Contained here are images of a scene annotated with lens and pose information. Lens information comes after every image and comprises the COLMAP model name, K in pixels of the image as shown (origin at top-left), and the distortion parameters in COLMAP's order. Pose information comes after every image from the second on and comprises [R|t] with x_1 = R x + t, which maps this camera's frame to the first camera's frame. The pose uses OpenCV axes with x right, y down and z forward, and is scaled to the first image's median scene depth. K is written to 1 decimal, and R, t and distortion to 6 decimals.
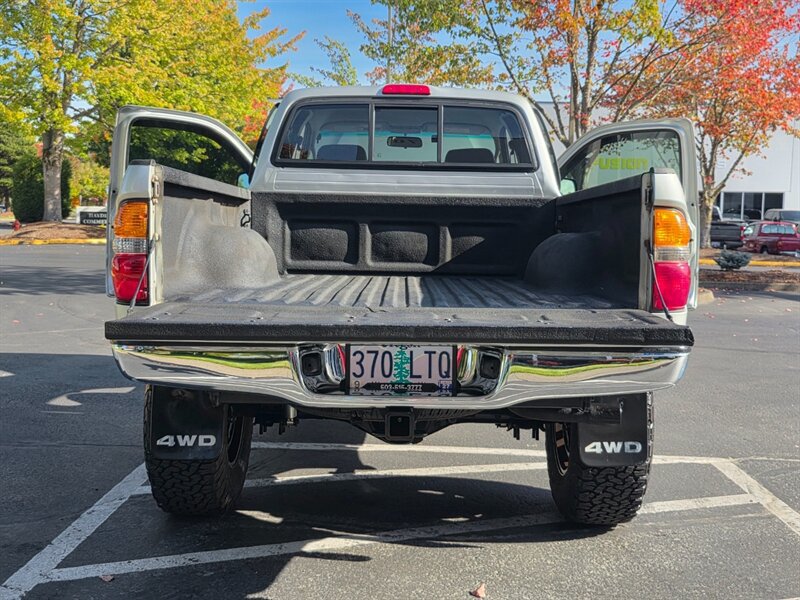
lens RADIAL K [[914.2, 0, 390.4], [0, 914.2, 294.8], [0, 0, 1]] dist [0.061994, -0.057986]
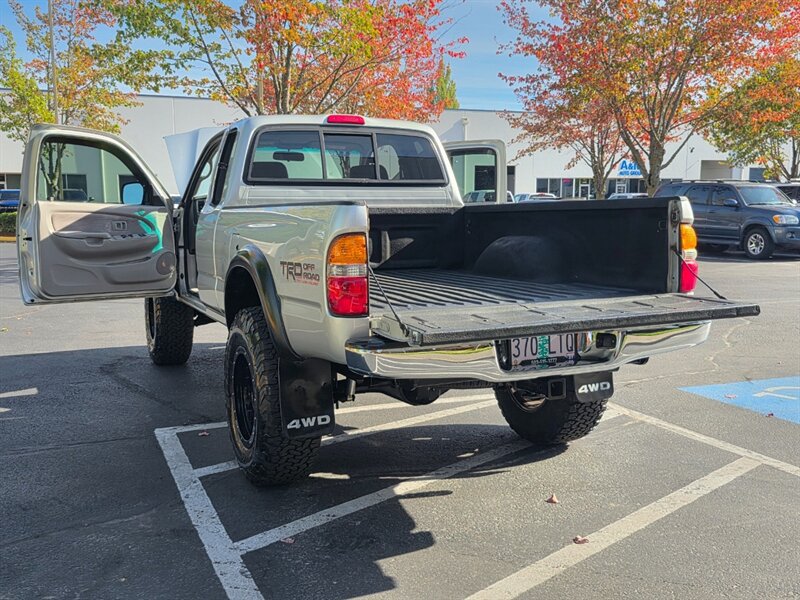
lens RADIAL K [[792.1, 0, 376.9], [0, 792.1, 314.1], [0, 0, 1]] dist [0.075071, -0.022670]
pose [[0.918043, -0.080517, 0.388219, -0.512498], [0.057479, 0.995846, 0.070615, -0.051743], [-0.392293, -0.042513, 0.918858, -0.001707]]
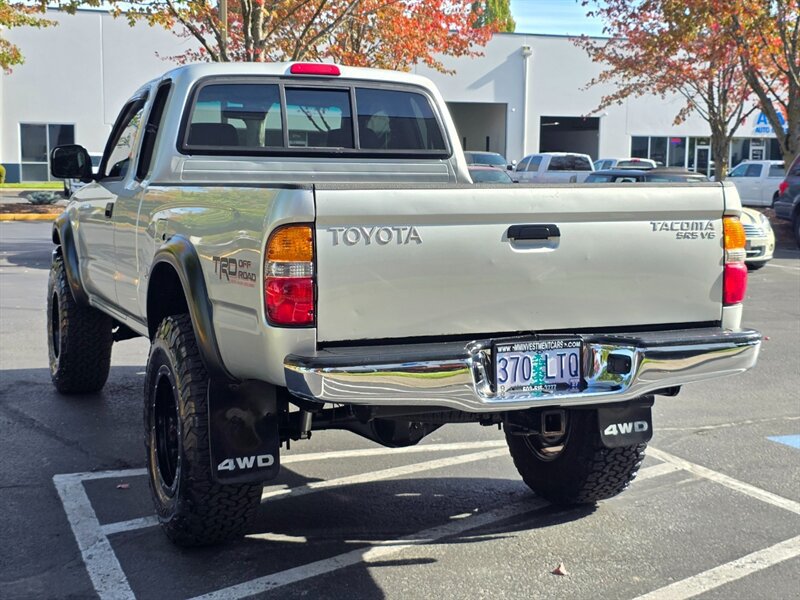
lens RADIAL K [[1178.7, 0, 361.9], [0, 1178.7, 301.2], [0, 0, 1]] dist [0.072245, 0.007638]
pose [[0.929821, -0.054487, 0.363955, -0.522206], [0.041791, 0.998215, 0.042676, -0.053858], [-0.365631, -0.024471, 0.930438, -0.176199]]
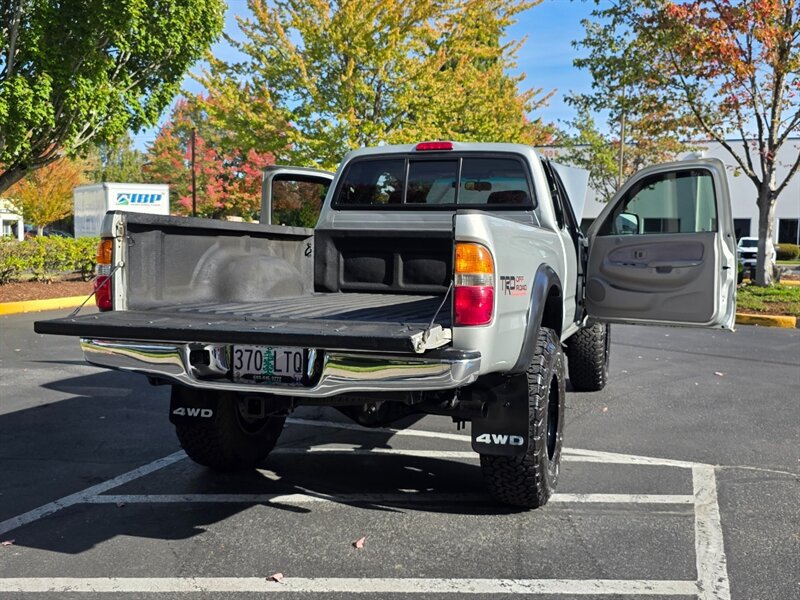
lens RADIAL K [[763.8, 0, 400.8], [0, 763.8, 297.3], [0, 0, 1]] dist [0.053066, -0.017881]
pose [[0.951656, 0.016670, -0.306714, 0.402868], [-0.022045, 0.999658, -0.014070, -0.003359], [0.306375, 0.020151, 0.951698, -0.001104]]
